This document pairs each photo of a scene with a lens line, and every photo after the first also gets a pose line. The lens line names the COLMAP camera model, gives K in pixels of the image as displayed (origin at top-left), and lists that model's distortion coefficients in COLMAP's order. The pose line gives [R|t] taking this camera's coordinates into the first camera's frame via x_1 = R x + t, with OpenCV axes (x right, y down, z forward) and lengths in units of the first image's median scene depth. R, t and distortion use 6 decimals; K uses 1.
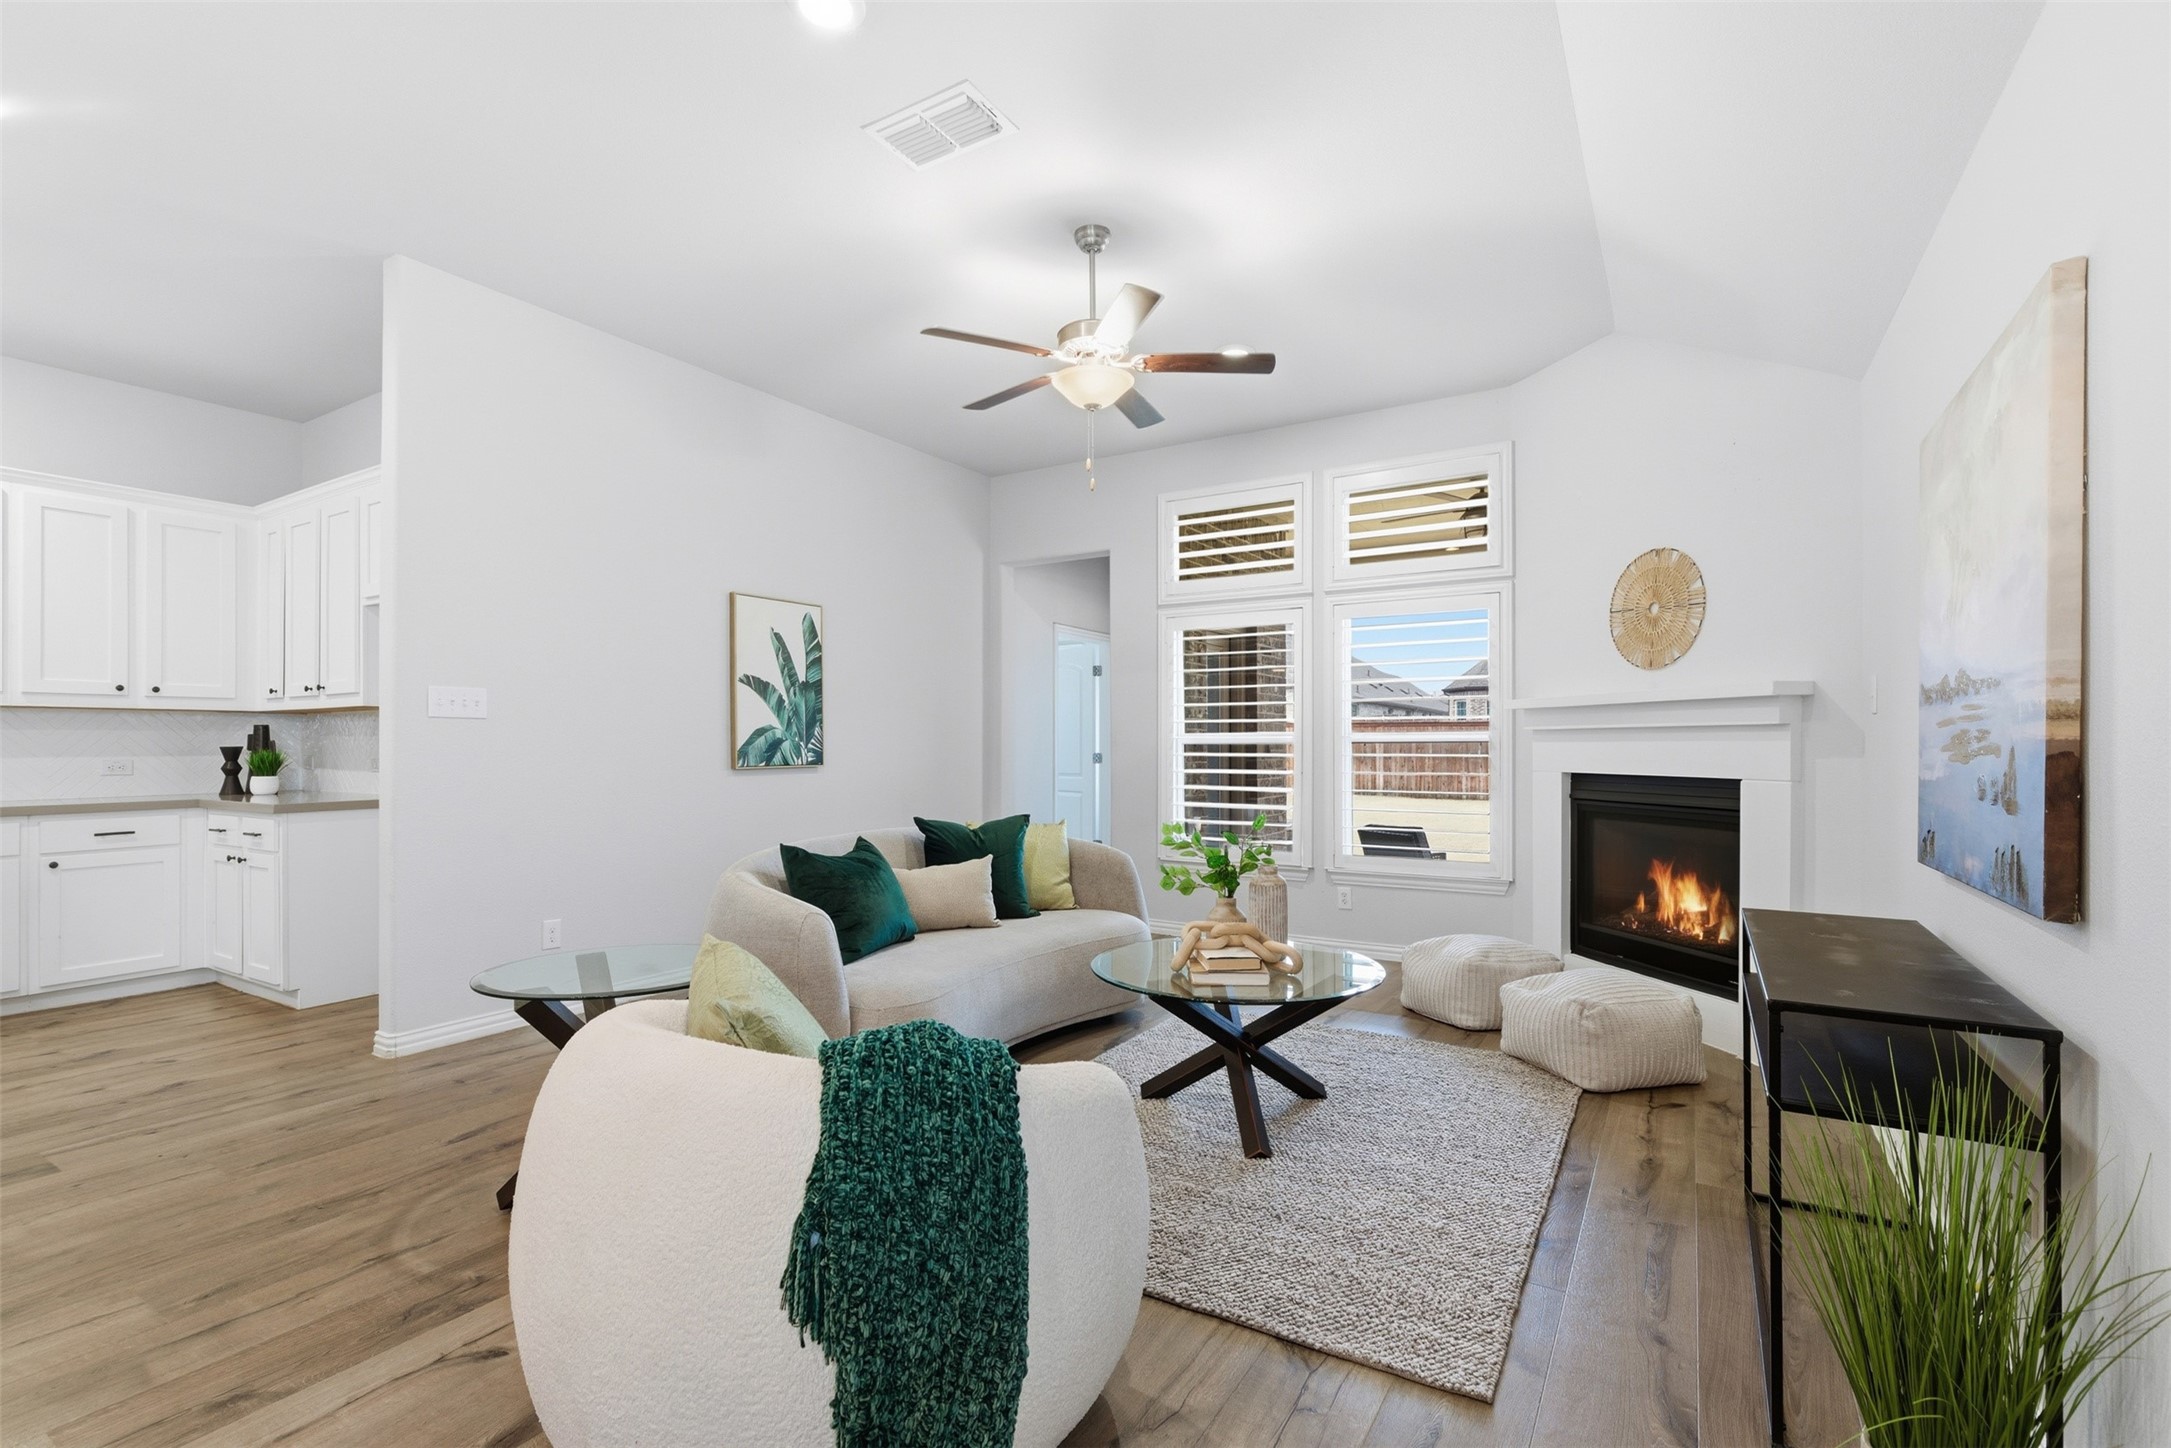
lens RADIAL K [[990.3, 0, 1080.5], [0, 990.3, 737.4], [0, 0, 1]] dist [0.003365, 0.000619]
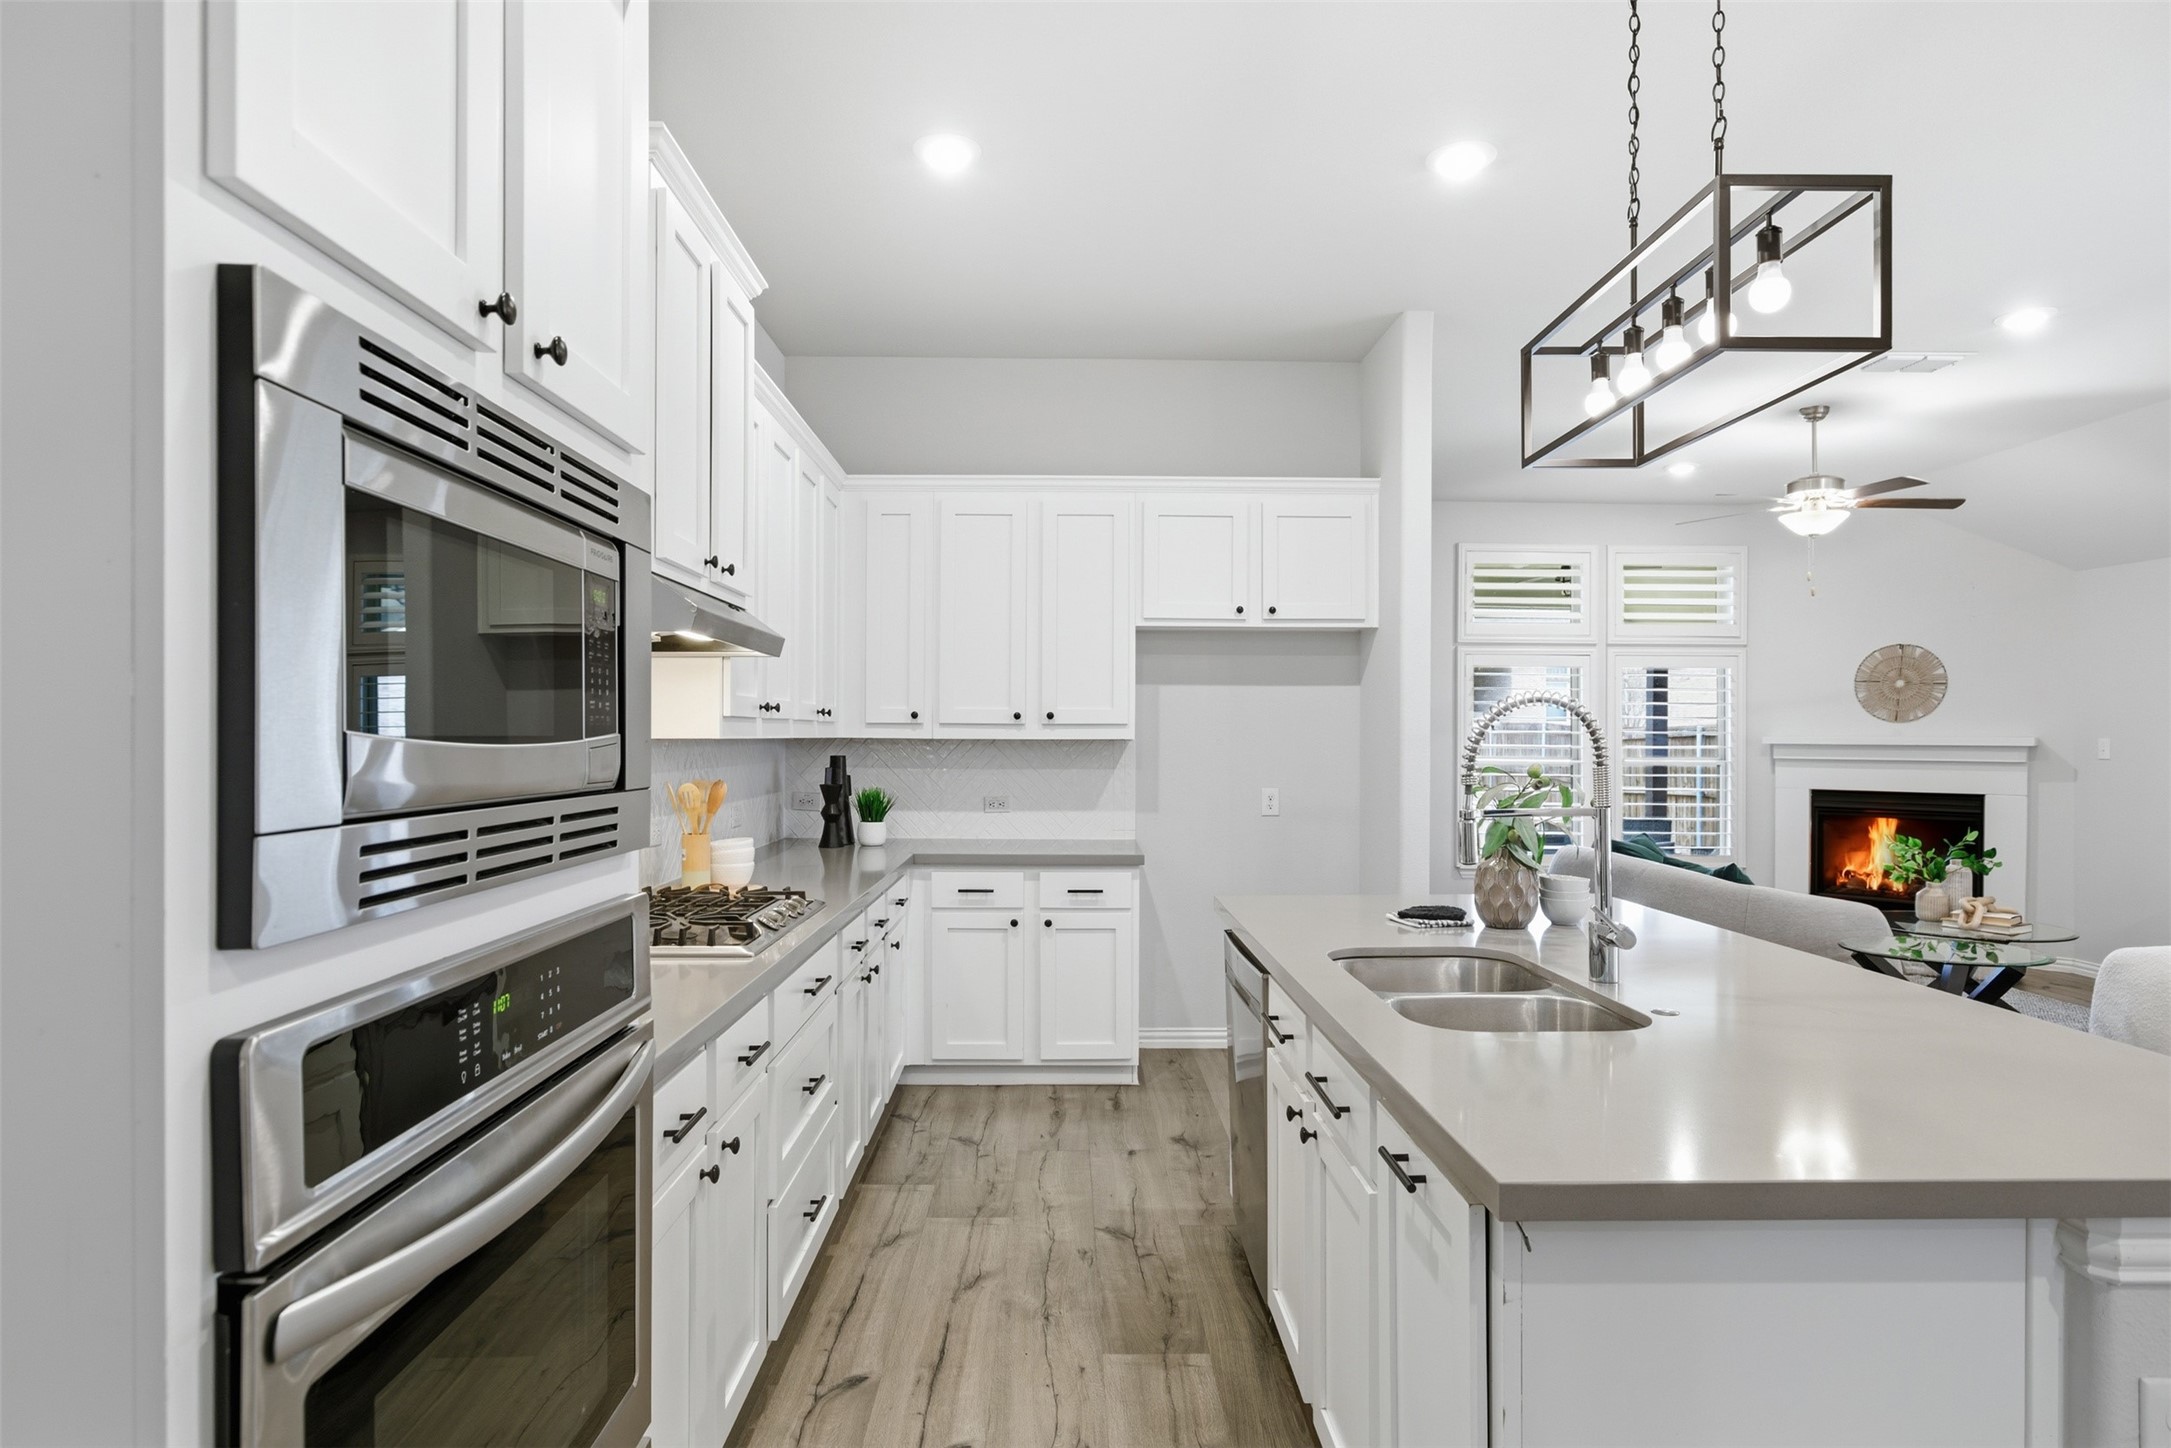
lens RADIAL K [[1194.1, 0, 1092.7], [0, 1194.1, 732.5], [0, 0, 1]] dist [-0.001051, 0.000553]
pose [[0.836356, 0.007877, 0.548129, -1.417642], [-0.010682, 0.999941, 0.001930, -0.042126], [-0.548082, -0.007469, 0.836391, 0.134204]]
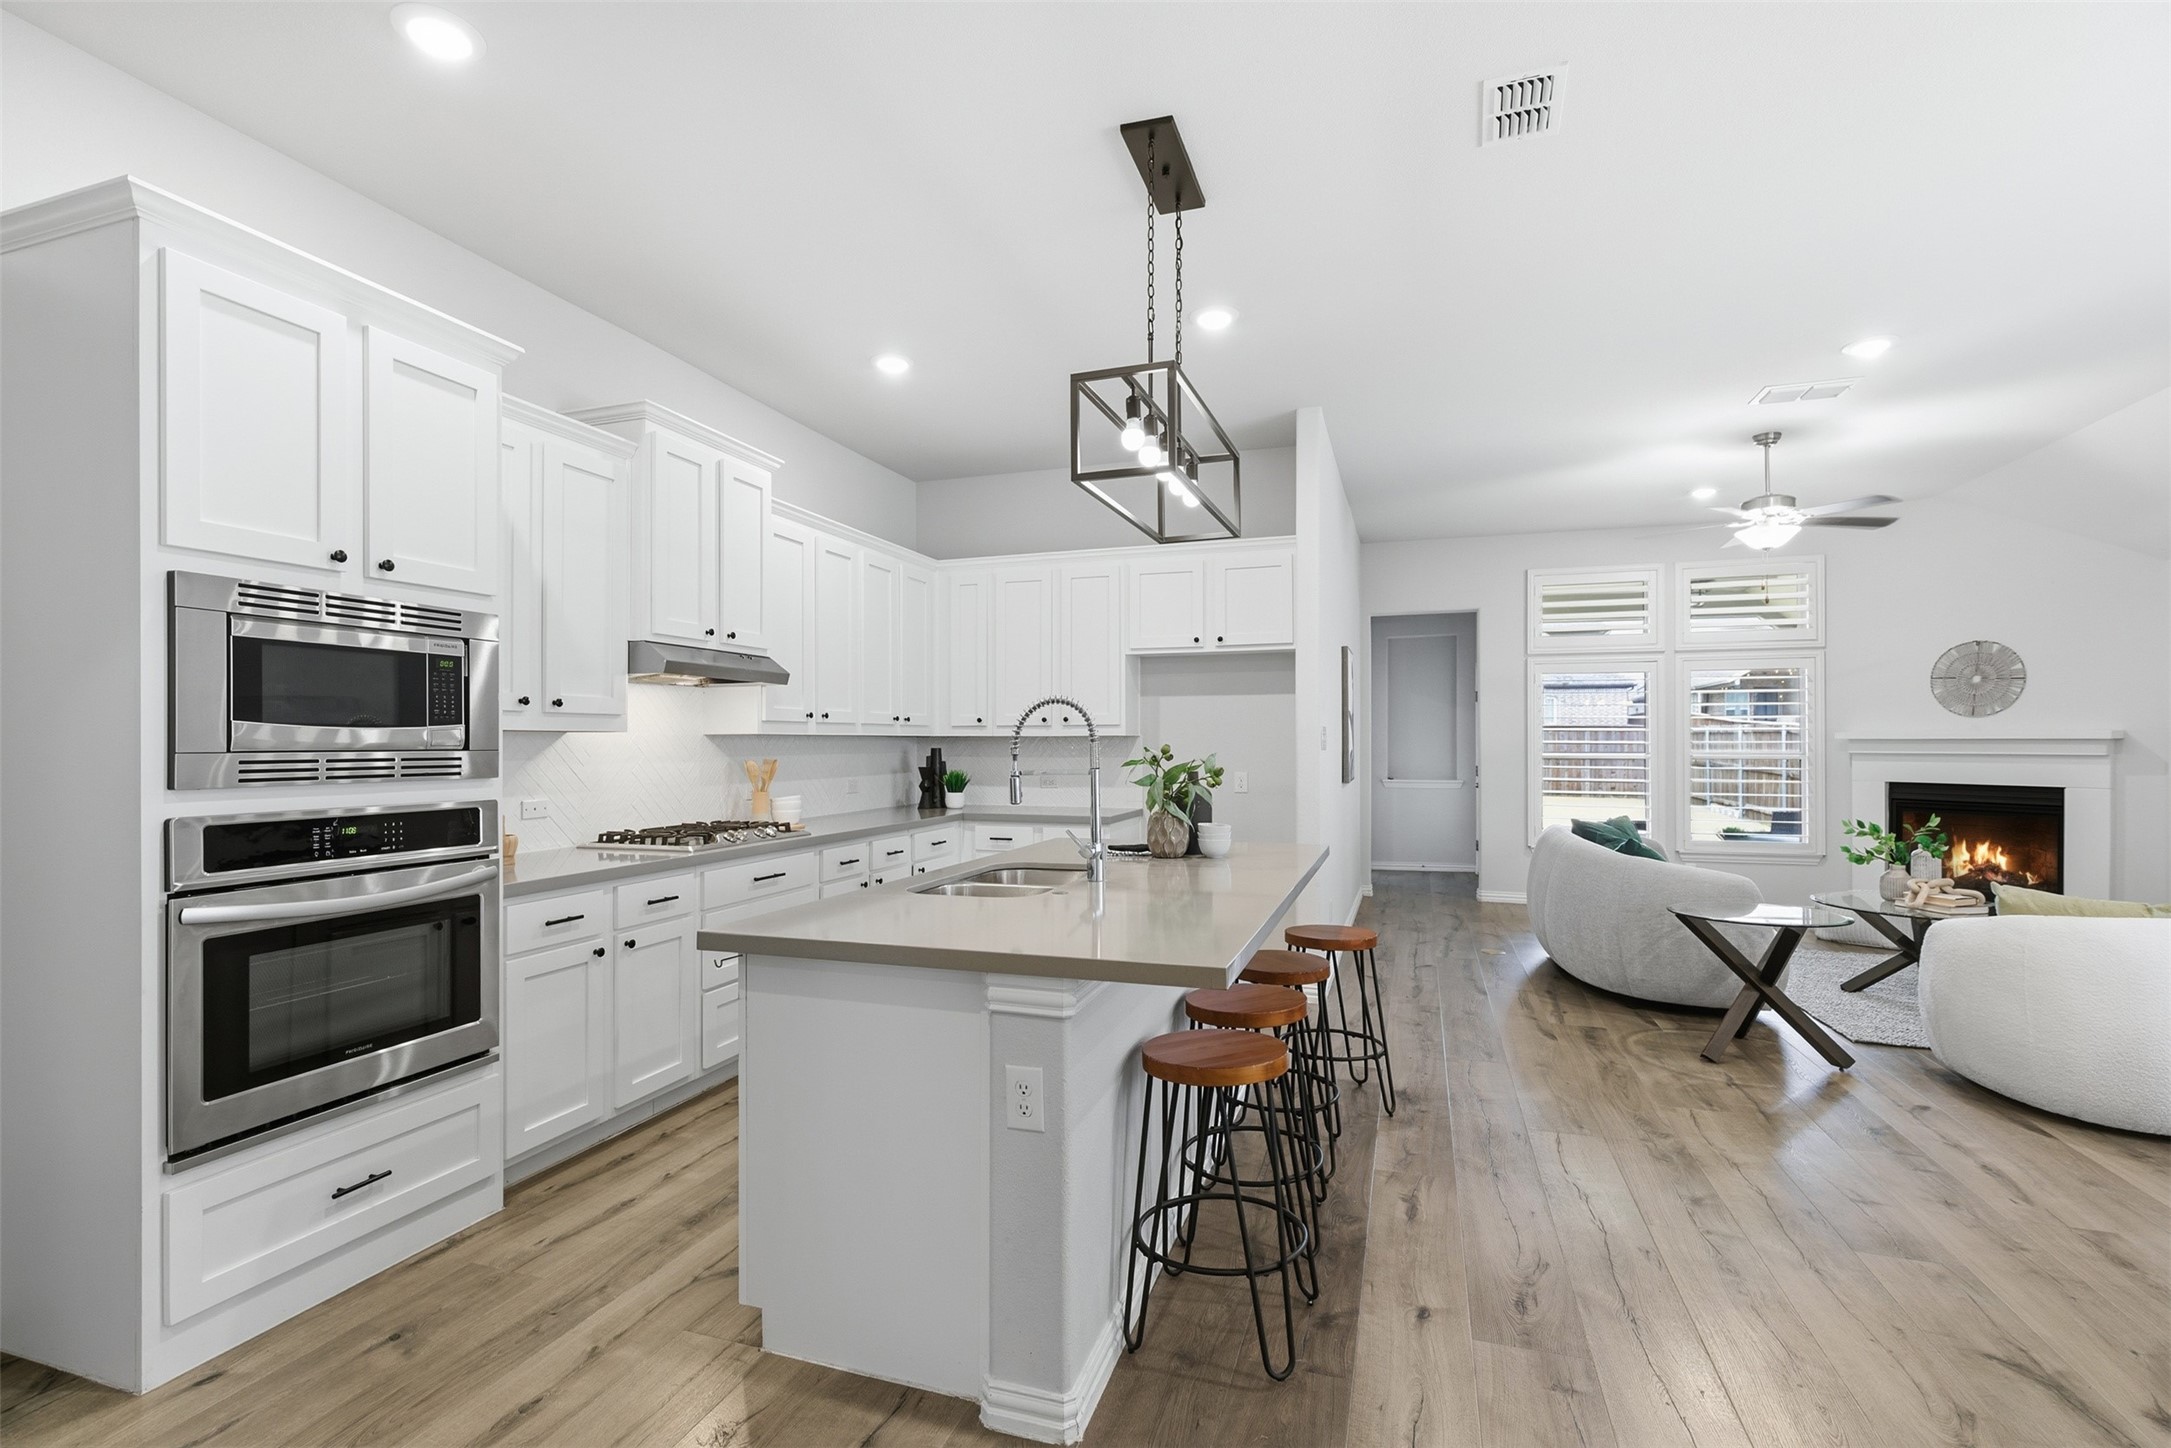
lens RADIAL K [[990.3, 0, 1089.5], [0, 990.3, 734.4], [0, 0, 1]] dist [0.003365, 0.000619]
pose [[0.972692, 0.003025, 0.232079, -1.114018], [-0.003034, 0.999995, -0.000315, -0.034877], [-0.232079, -0.000398, 0.972697, -0.201222]]
